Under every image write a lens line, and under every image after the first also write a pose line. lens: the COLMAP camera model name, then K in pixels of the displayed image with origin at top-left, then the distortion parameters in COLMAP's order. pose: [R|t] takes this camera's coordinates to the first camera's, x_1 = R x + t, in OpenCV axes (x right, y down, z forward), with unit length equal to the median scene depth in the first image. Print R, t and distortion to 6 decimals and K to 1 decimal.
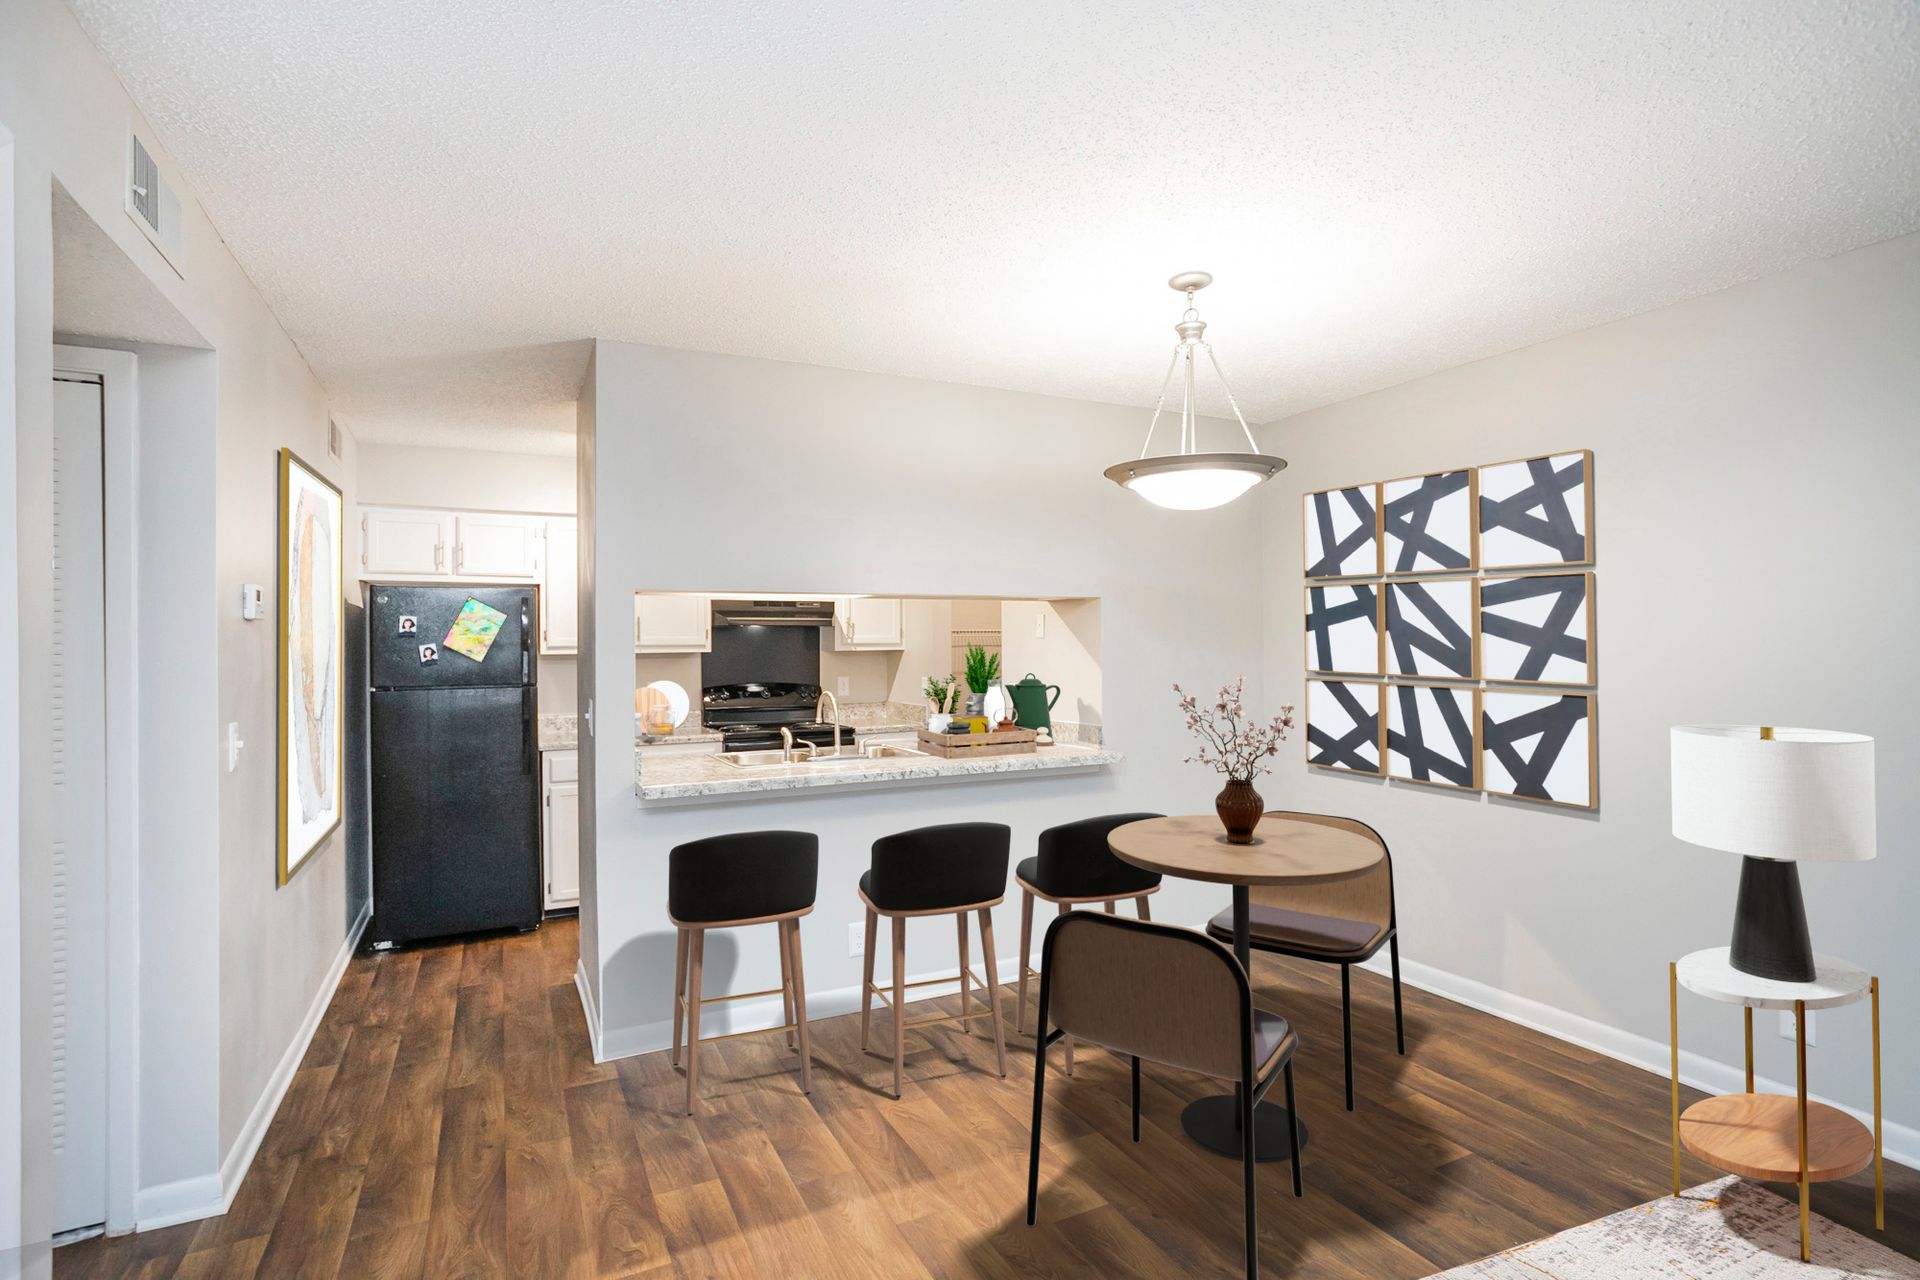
lens RADIAL K [[910.9, 0, 947.2], [0, 910.9, 657.0], [0, 0, 1]] dist [-0.032806, 0.017636]
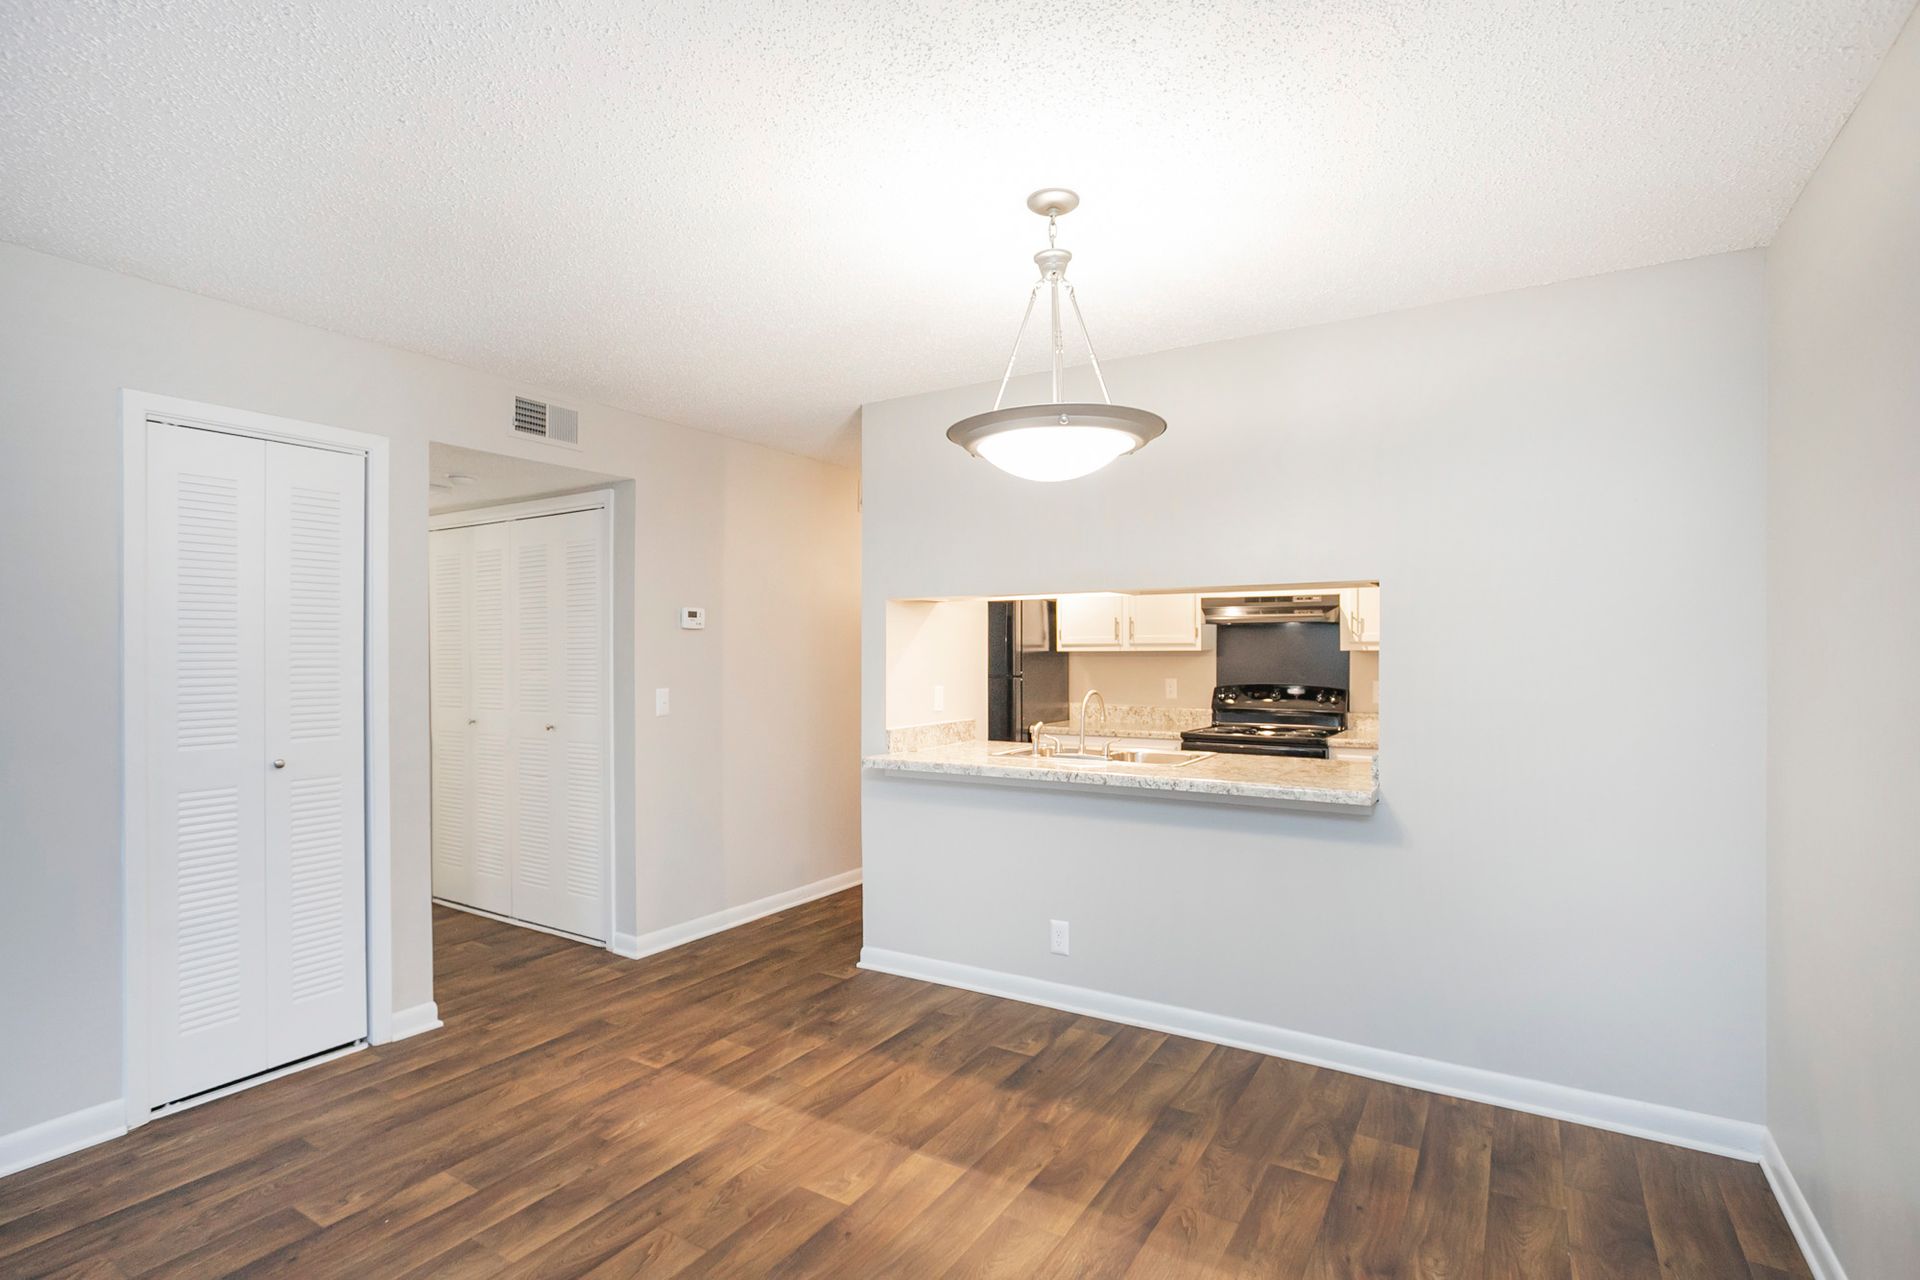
lens RADIAL K [[910.9, 0, 947.2], [0, 910.9, 657.0], [0, 0, 1]] dist [-0.032806, 0.017636]
pose [[0.527685, 0.007213, -0.849409, 0.935707], [-0.004323, 0.999974, 0.005806, -0.008105], [0.849429, 0.000608, 0.527703, 0.488423]]
